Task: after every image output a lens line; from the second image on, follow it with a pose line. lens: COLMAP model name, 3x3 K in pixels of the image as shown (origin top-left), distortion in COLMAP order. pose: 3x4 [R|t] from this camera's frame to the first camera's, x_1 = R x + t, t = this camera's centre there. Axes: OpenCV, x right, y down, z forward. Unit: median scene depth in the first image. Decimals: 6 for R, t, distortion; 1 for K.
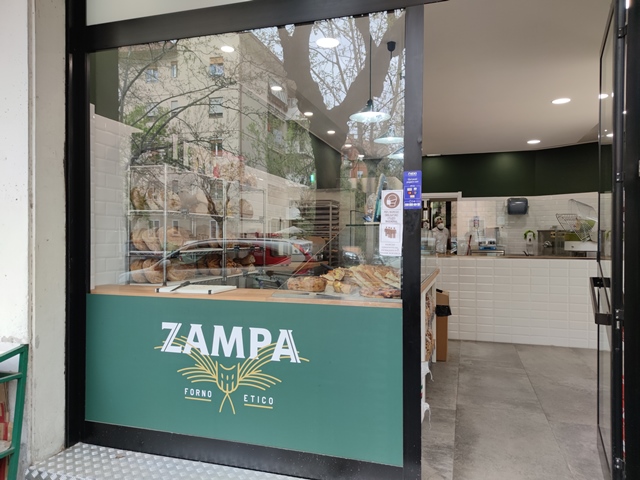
lens RADIAL K [[458.6, 0, 322.8], [0, 458.6, 243.8], [0, 0, 1]] dist [0.006457, 0.001681]
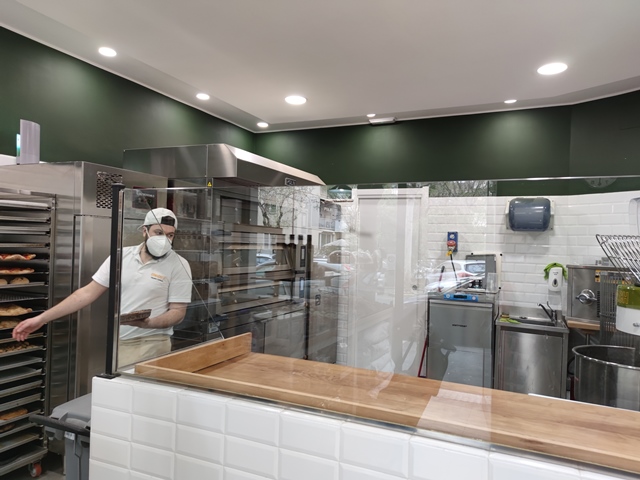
lens RADIAL K [[458.6, 0, 322.8], [0, 458.6, 243.8], [0, 0, 1]] dist [0.006457, 0.001681]
pose [[0.992530, 0.039153, -0.115545, 0.255875], [-0.043431, 0.998452, -0.034750, -0.021958], [0.114006, 0.039508, 0.992694, 0.468467]]
